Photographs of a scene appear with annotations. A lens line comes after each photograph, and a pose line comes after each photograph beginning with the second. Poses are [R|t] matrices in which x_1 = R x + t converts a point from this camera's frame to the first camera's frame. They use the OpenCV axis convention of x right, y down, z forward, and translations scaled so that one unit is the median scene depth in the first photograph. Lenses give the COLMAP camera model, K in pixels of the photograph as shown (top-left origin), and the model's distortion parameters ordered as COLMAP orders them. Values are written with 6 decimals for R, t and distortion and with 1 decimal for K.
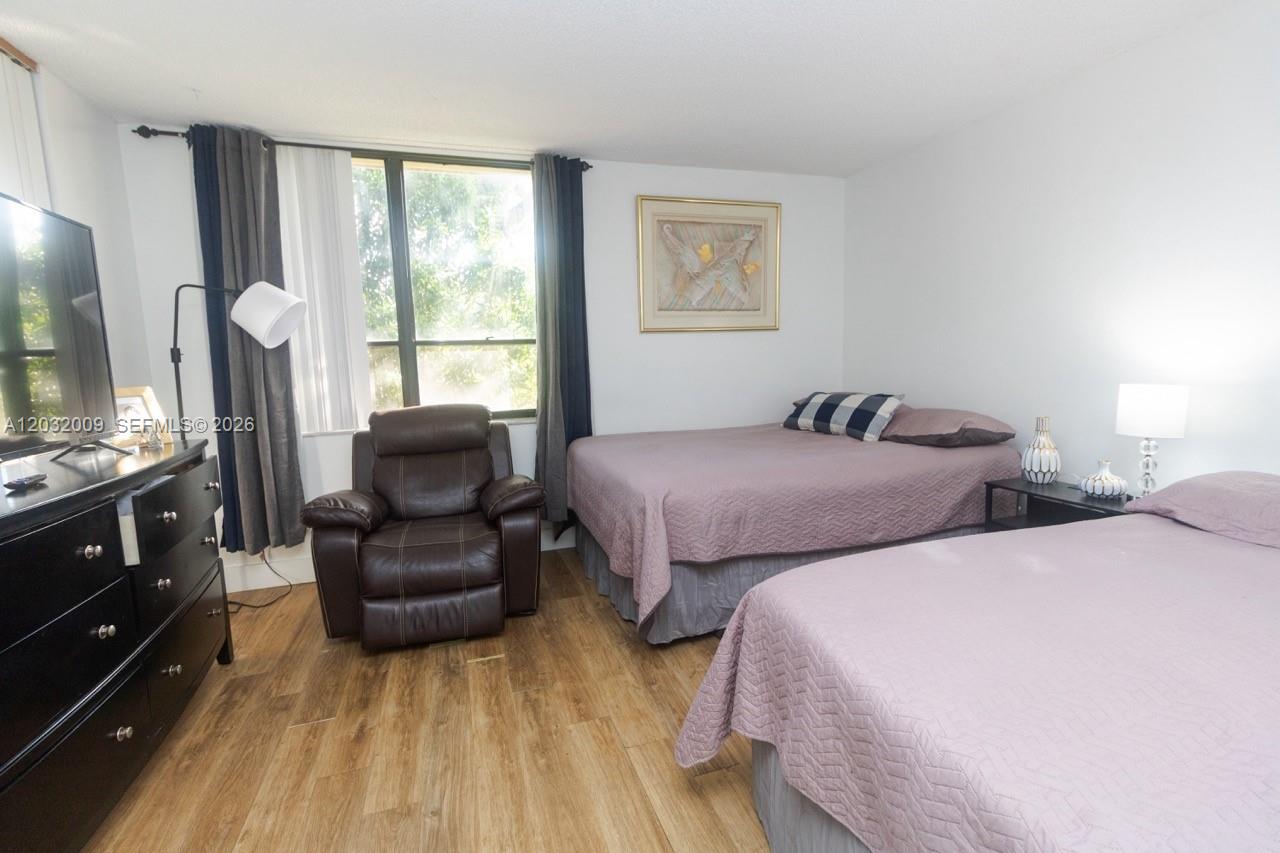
lens RADIAL K [[584.3, 0, 640.0], [0, 584.3, 426.5], [0, 0, 1]] dist [0.000425, -0.000194]
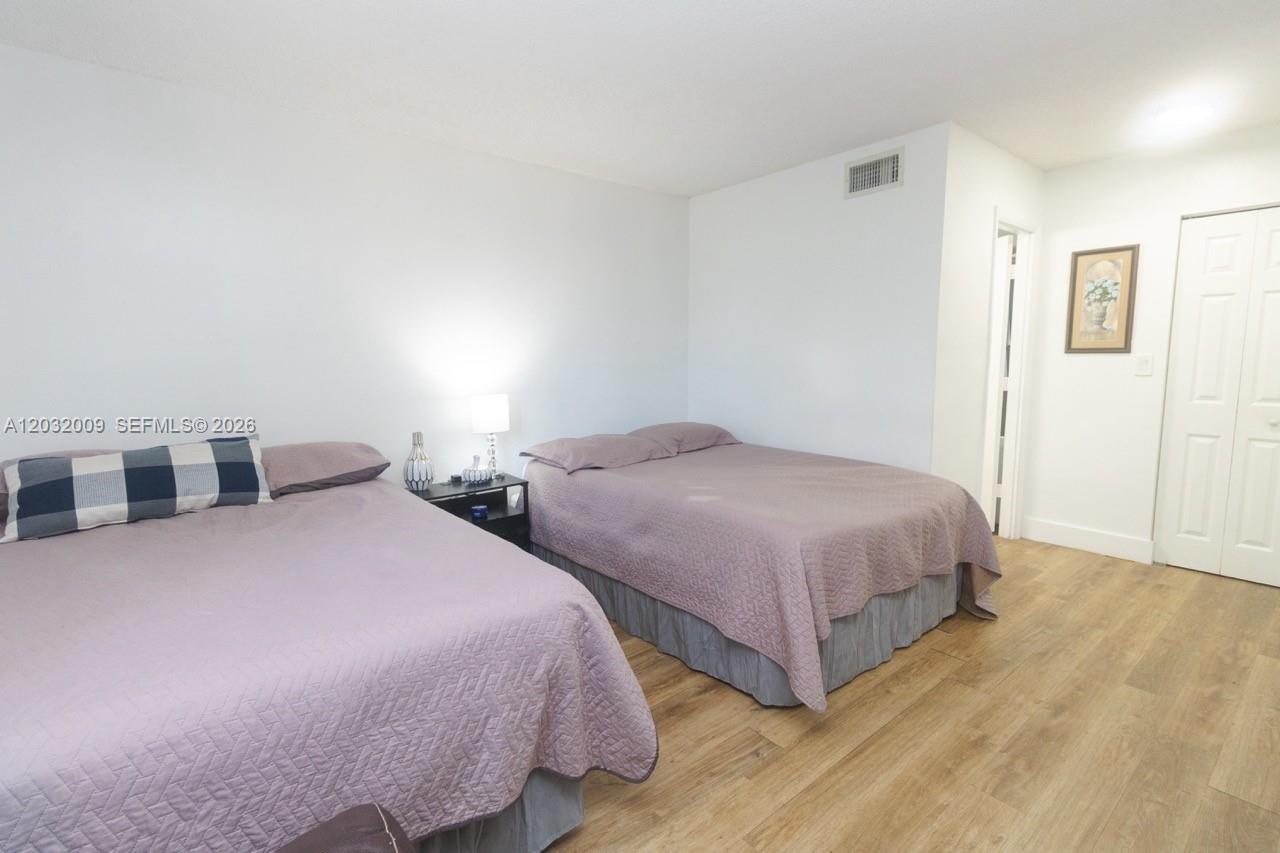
lens RADIAL K [[584.3, 0, 640.0], [0, 584.3, 426.5], [0, 0, 1]] dist [0.000425, -0.000194]
pose [[-0.353422, -0.082214, 0.931844, -0.406982], [0.132891, 0.981616, 0.137007, -0.098551], [-0.925977, 0.172255, -0.335999, 0.772475]]
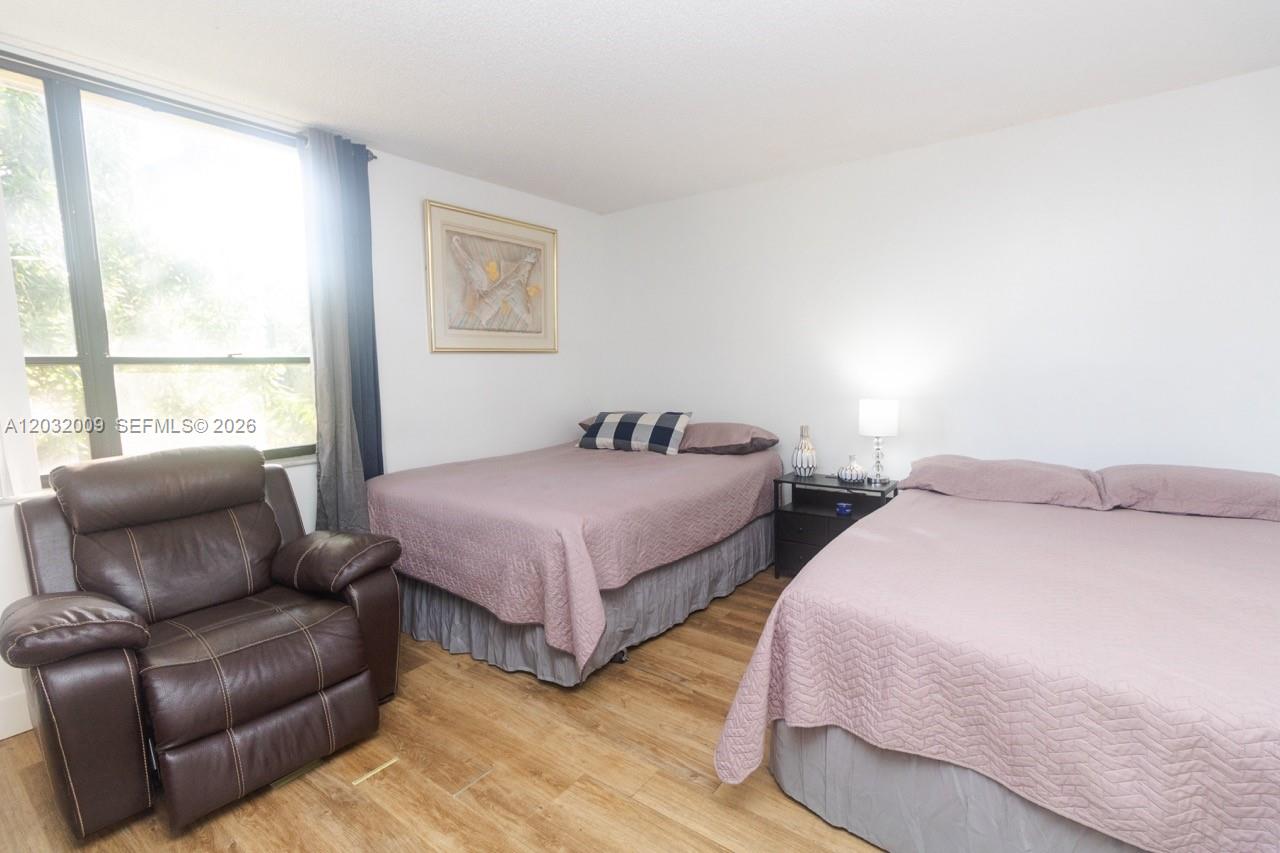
lens RADIAL K [[584.3, 0, 640.0], [0, 584.3, 426.5], [0, 0, 1]] dist [0.000425, -0.000194]
pose [[0.820339, -0.047541, 0.569898, -0.285379], [0.065892, 0.997759, -0.011615, -0.018559], [-0.568069, 0.047080, 0.821633, 0.103843]]
